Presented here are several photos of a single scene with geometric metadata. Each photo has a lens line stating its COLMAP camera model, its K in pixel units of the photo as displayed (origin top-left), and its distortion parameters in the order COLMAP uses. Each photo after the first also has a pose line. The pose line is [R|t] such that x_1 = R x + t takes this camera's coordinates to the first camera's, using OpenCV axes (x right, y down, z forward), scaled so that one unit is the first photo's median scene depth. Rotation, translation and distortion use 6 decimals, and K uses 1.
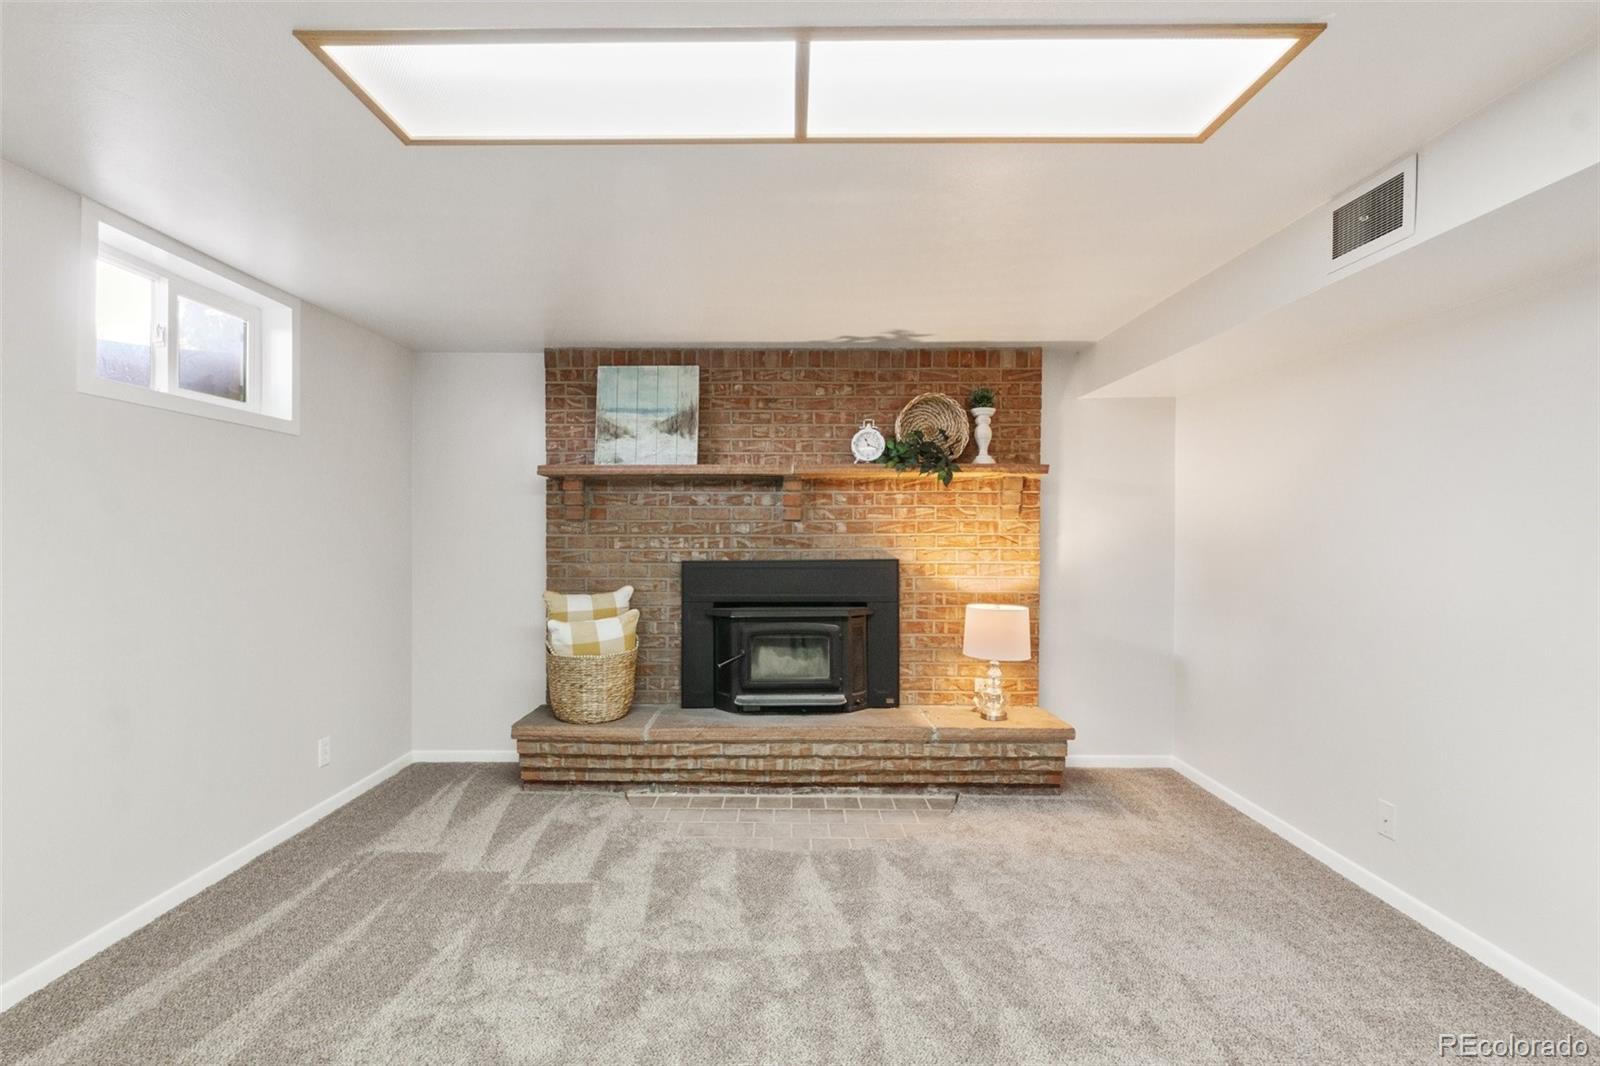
lens RADIAL K [[739.9, 0, 780.6], [0, 739.9, 536.4], [0, 0, 1]] dist [0.004247, 0.000040]
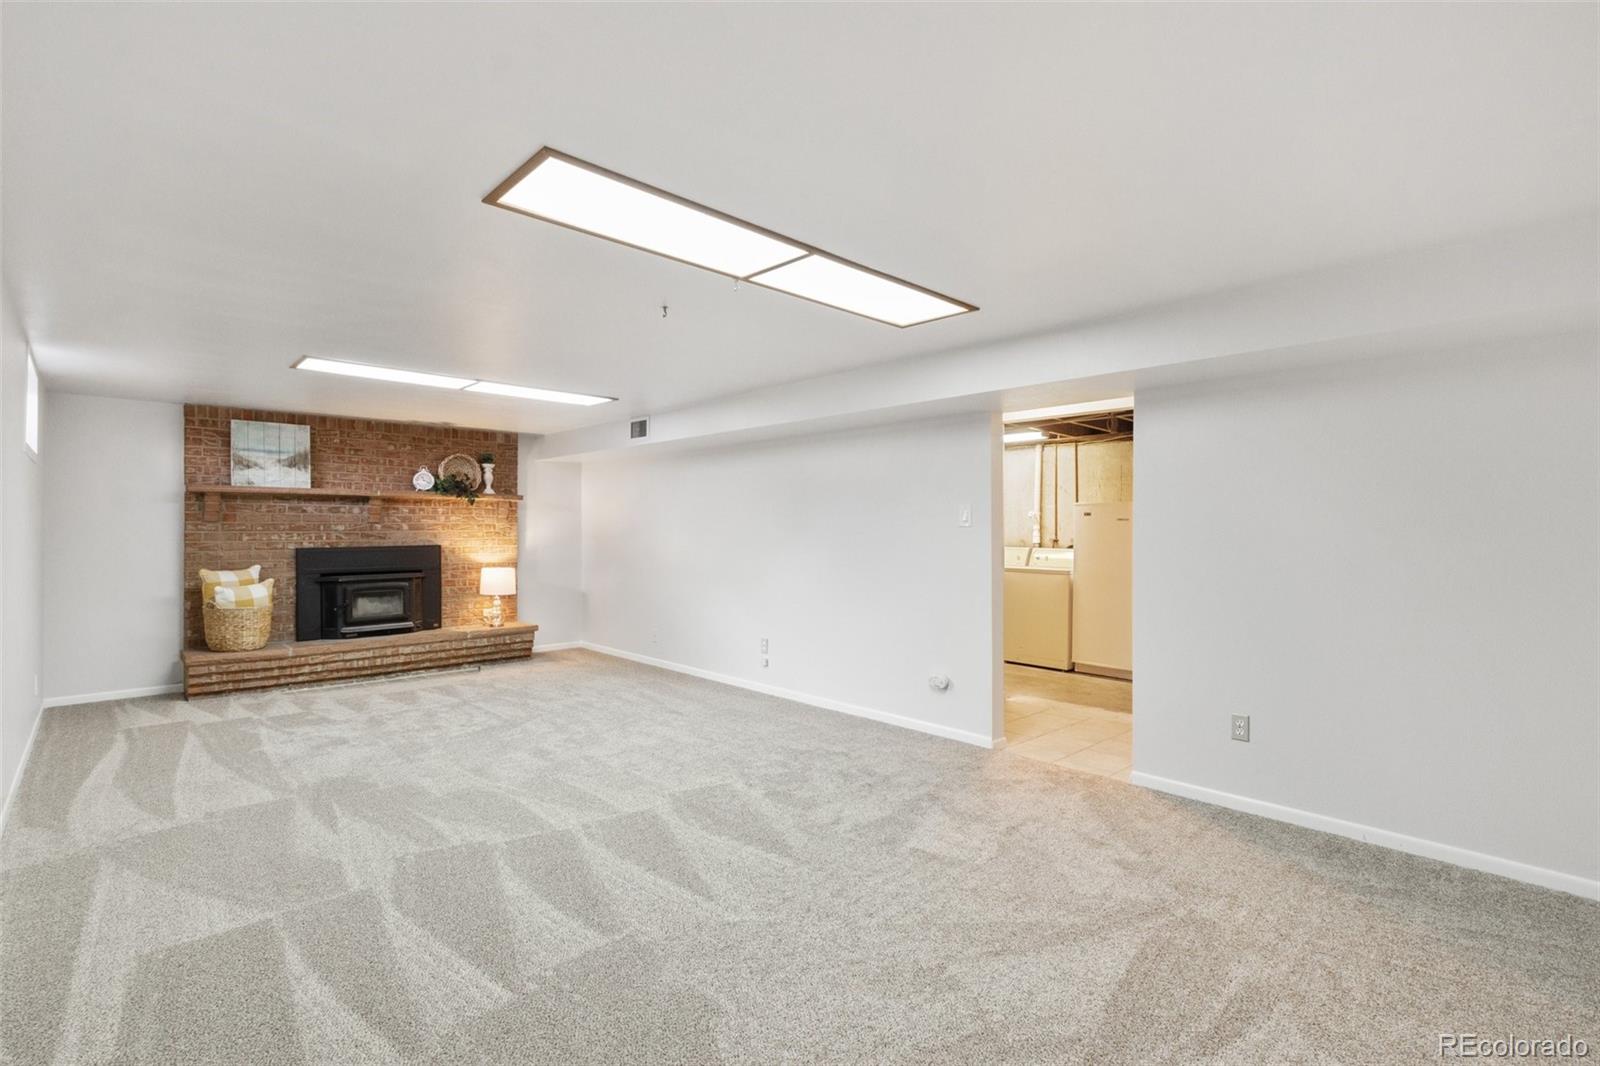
lens RADIAL K [[739.9, 0, 780.6], [0, 739.9, 536.4], [0, 0, 1]] dist [0.004247, 0.000040]
pose [[0.725903, -0.005946, 0.687771, -0.479229], [0.003482, 0.999982, 0.004970, 0.004043], [-0.687788, -0.001212, 0.725911, -0.870022]]
